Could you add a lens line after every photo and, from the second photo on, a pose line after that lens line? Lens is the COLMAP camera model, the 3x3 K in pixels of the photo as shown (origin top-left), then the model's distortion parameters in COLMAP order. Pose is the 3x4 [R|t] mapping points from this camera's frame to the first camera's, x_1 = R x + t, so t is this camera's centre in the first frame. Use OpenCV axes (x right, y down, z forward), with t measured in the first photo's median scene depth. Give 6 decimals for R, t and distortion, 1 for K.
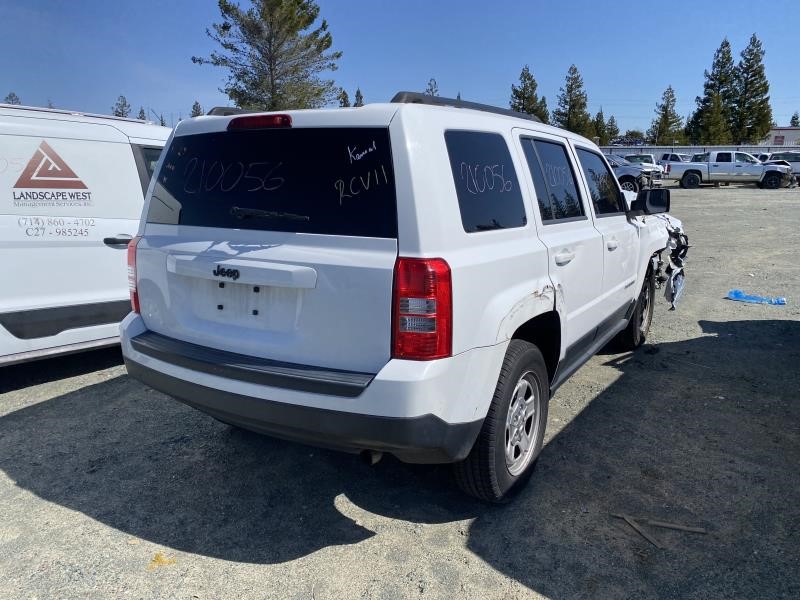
lens RADIAL K [[621.5, 0, 400.0], [0, 621.5, 300.0], [0, 0, 1]] dist [0.057268, -0.061728]
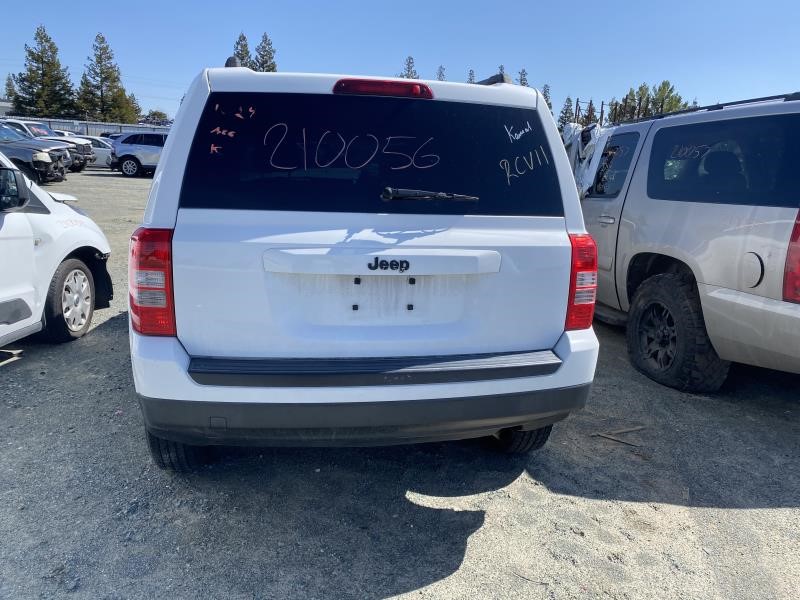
lens RADIAL K [[621.5, 0, 400.0], [0, 621.5, 300.0], [0, 0, 1]] dist [0.057268, -0.061728]
pose [[0.743267, -0.117296, 0.658632, -0.531563], [0.098593, 0.992965, 0.065575, -0.032069], [-0.661690, 0.016197, 0.749603, 0.225072]]
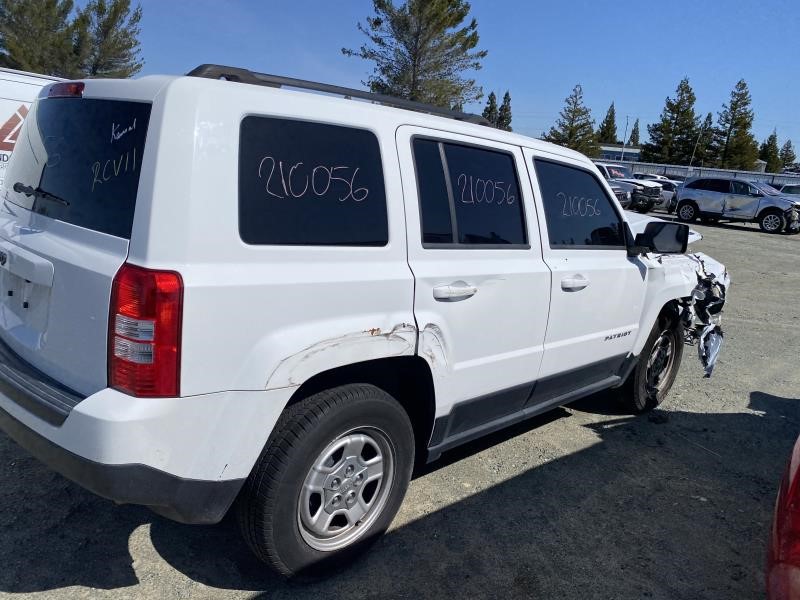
lens RADIAL K [[621.3, 0, 385.6], [0, 621.3, 298.0], [0, 0, 1]] dist [0.022084, -0.008486]
pose [[0.964402, 0.143560, -0.222078, 0.288669], [-0.143839, 0.989487, 0.015005, -0.048485], [0.221897, 0.017472, 0.974914, 0.166433]]
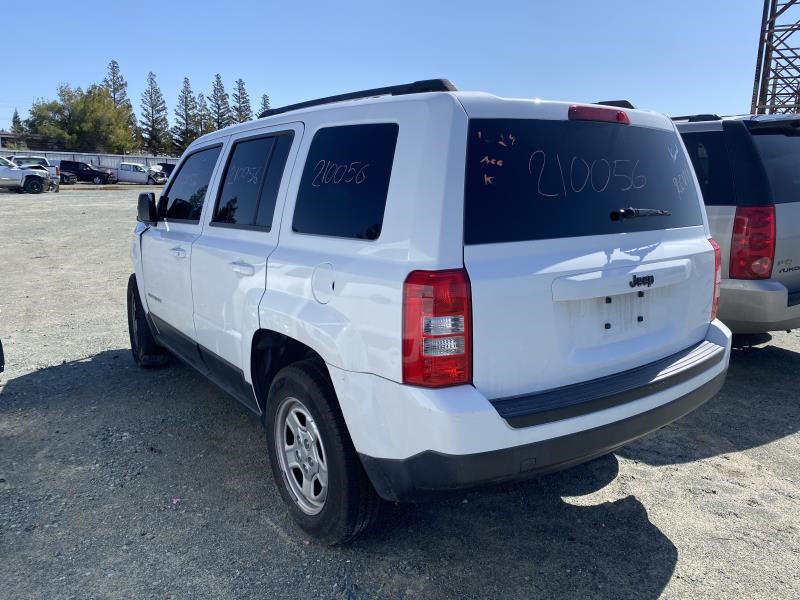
lens RADIAL K [[619.9, 0, 419.6], [0, 619.9, 309.7], [0, 0, 1]] dist [0.048475, -0.002641]
pose [[0.358677, -0.192270, 0.913446, -0.784192], [0.186777, 0.973551, 0.131580, -0.116470], [-0.914585, 0.123416, 0.385102, 0.606885]]
